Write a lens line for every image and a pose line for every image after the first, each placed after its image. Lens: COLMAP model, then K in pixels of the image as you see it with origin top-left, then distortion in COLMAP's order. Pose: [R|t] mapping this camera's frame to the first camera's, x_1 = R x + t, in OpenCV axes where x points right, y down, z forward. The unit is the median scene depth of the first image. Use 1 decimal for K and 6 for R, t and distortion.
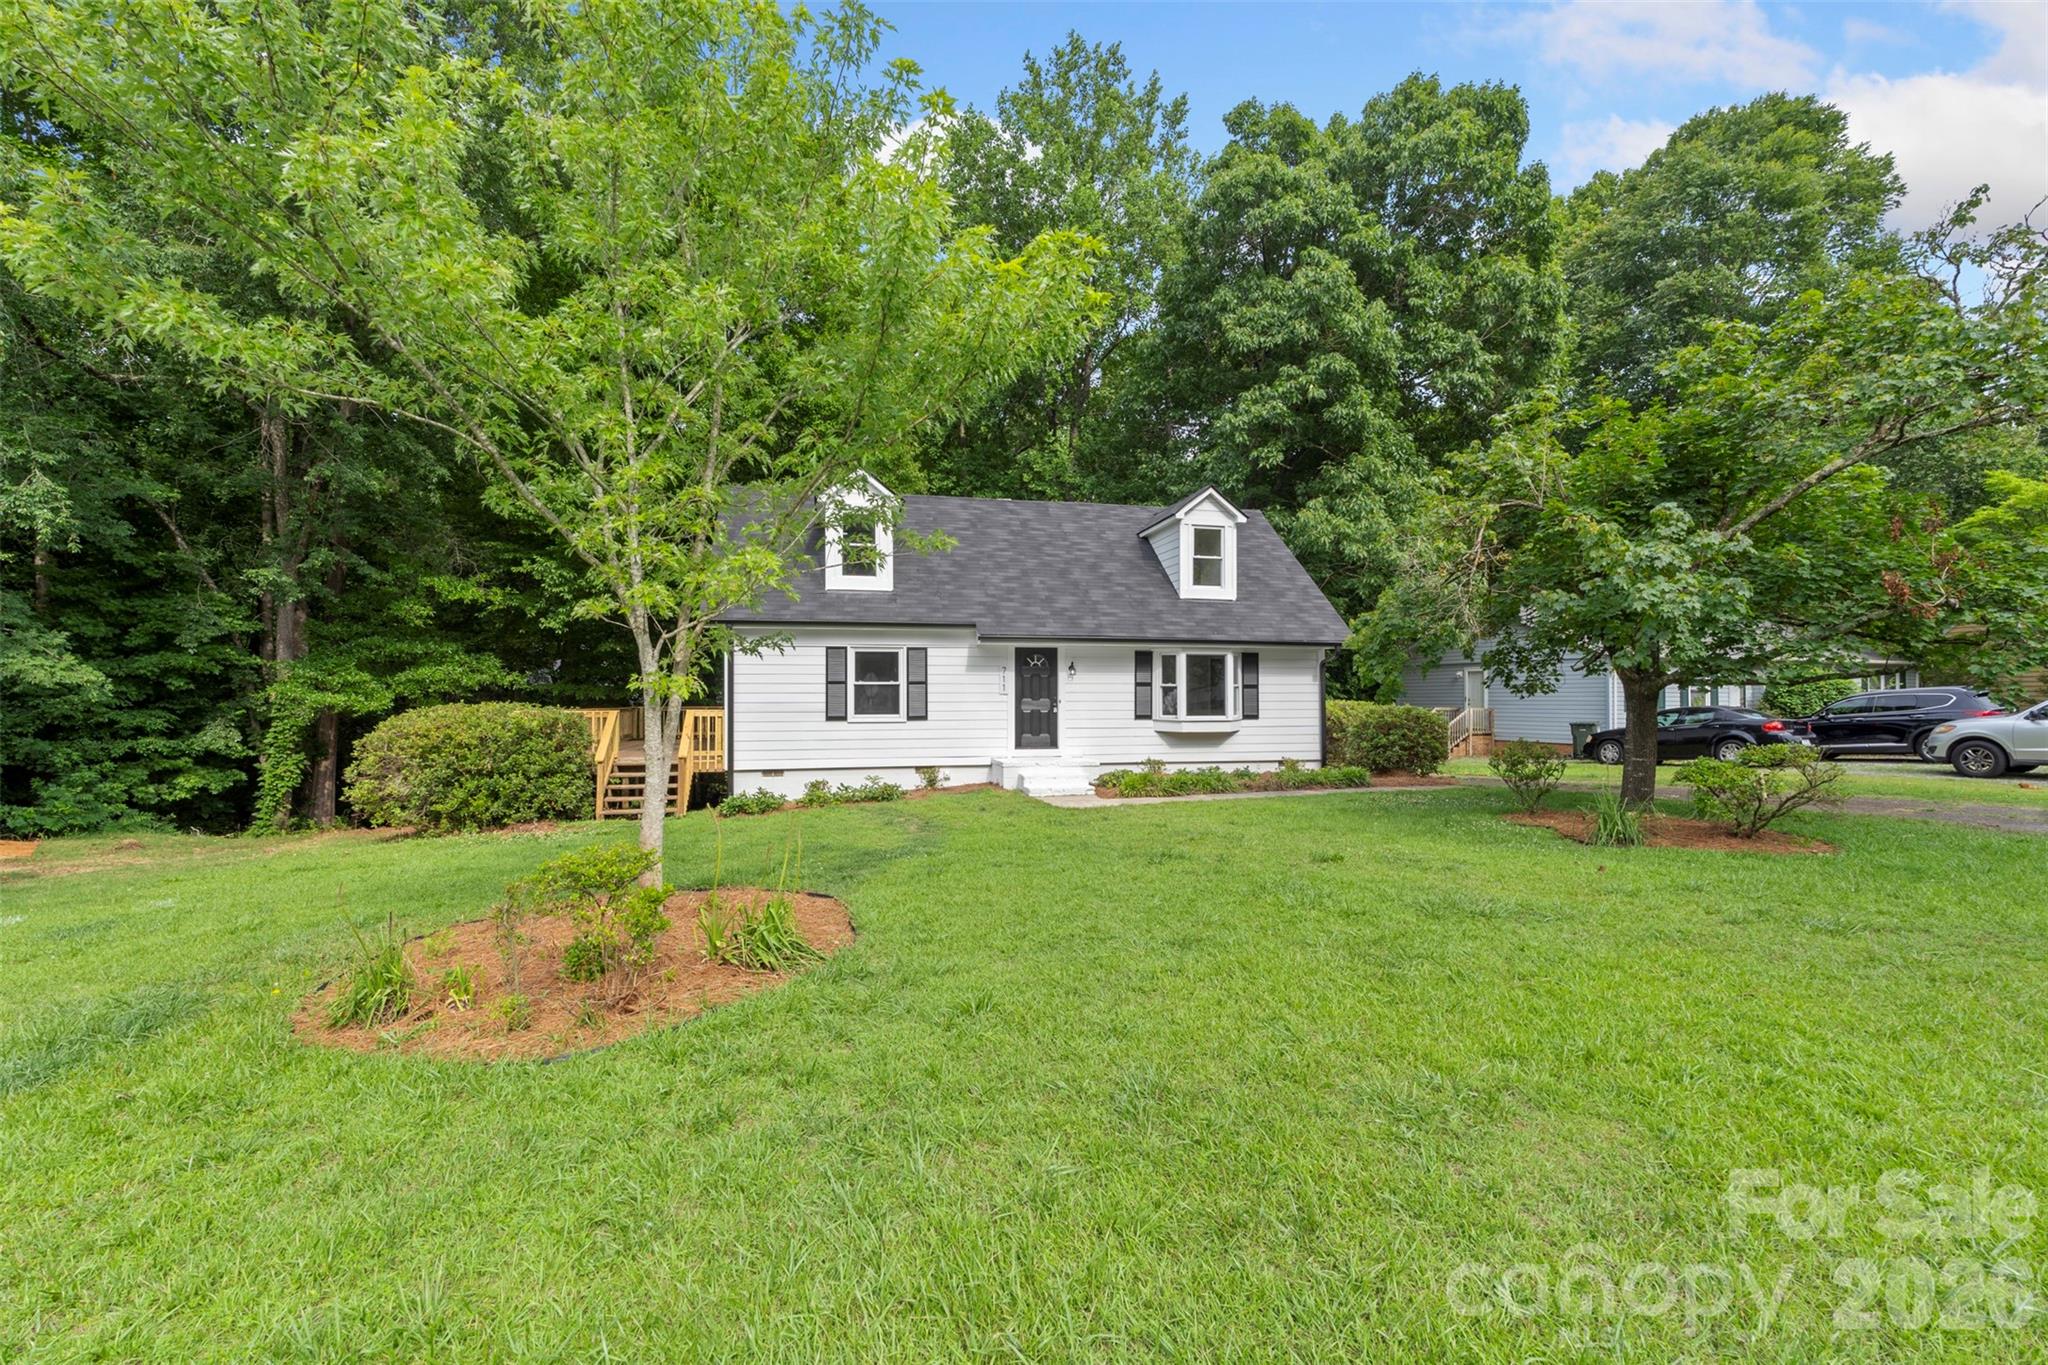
lens RADIAL K [[916.3, 0, 1024.0], [0, 916.3, 682.5], [0, 0, 1]] dist [-0.001032, 0.000268]
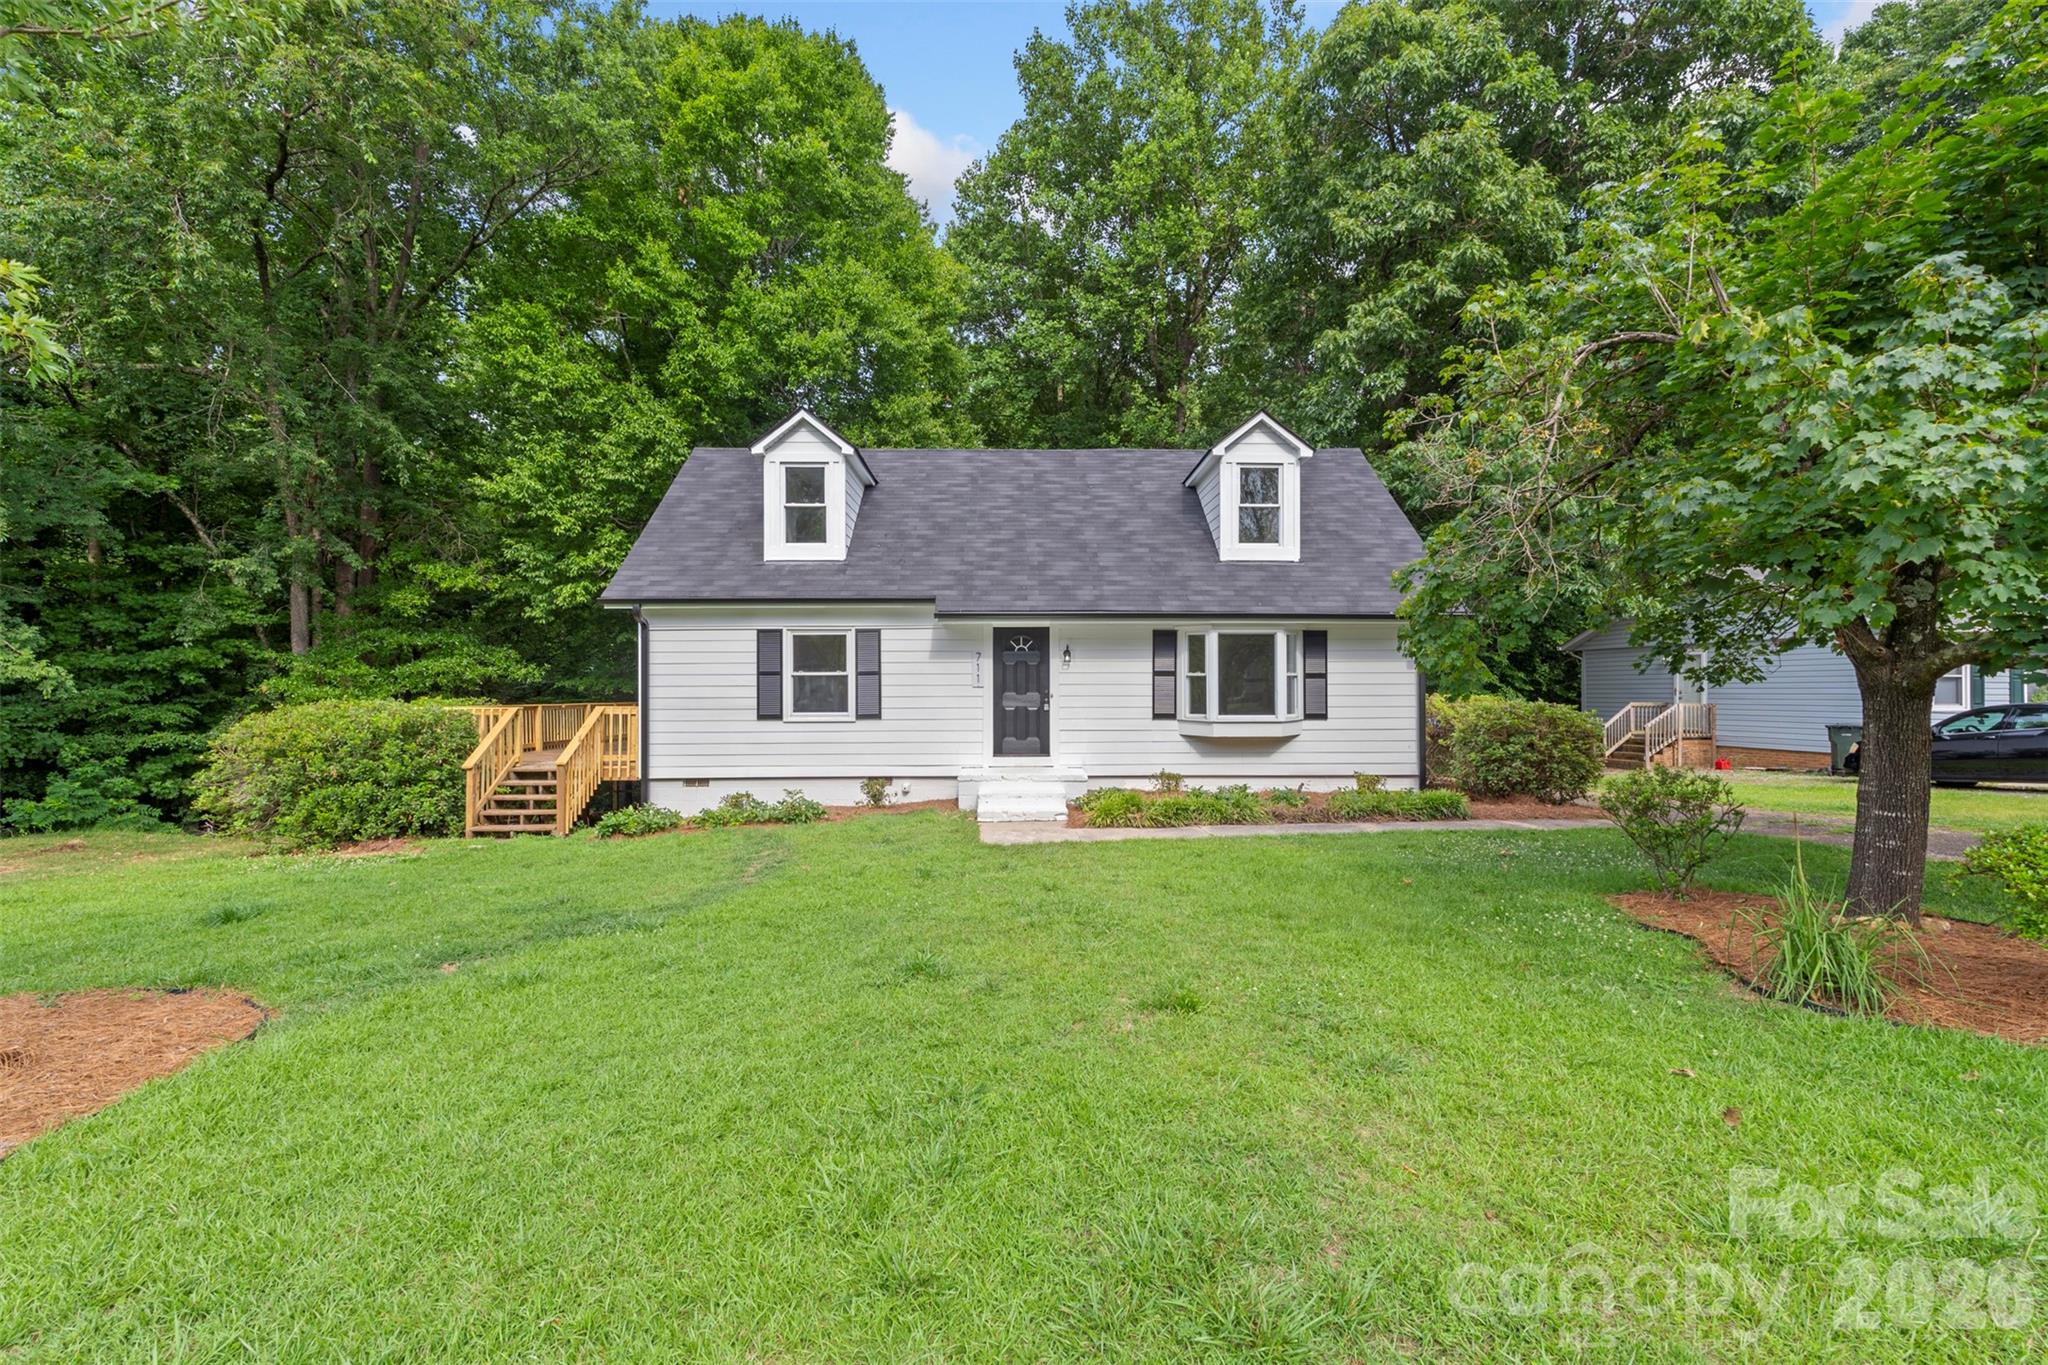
lens RADIAL K [[910.7, 0, 1030.6], [0, 910.7, 685.5], [0, 0, 1]] dist [-0.000380, -0.000916]
pose [[0.978810, -0.002590, -0.204756, 0.180757], [0.005143, 0.999916, 0.011937, 0.002318], [0.204708, -0.012737, 0.978740, 0.239141]]
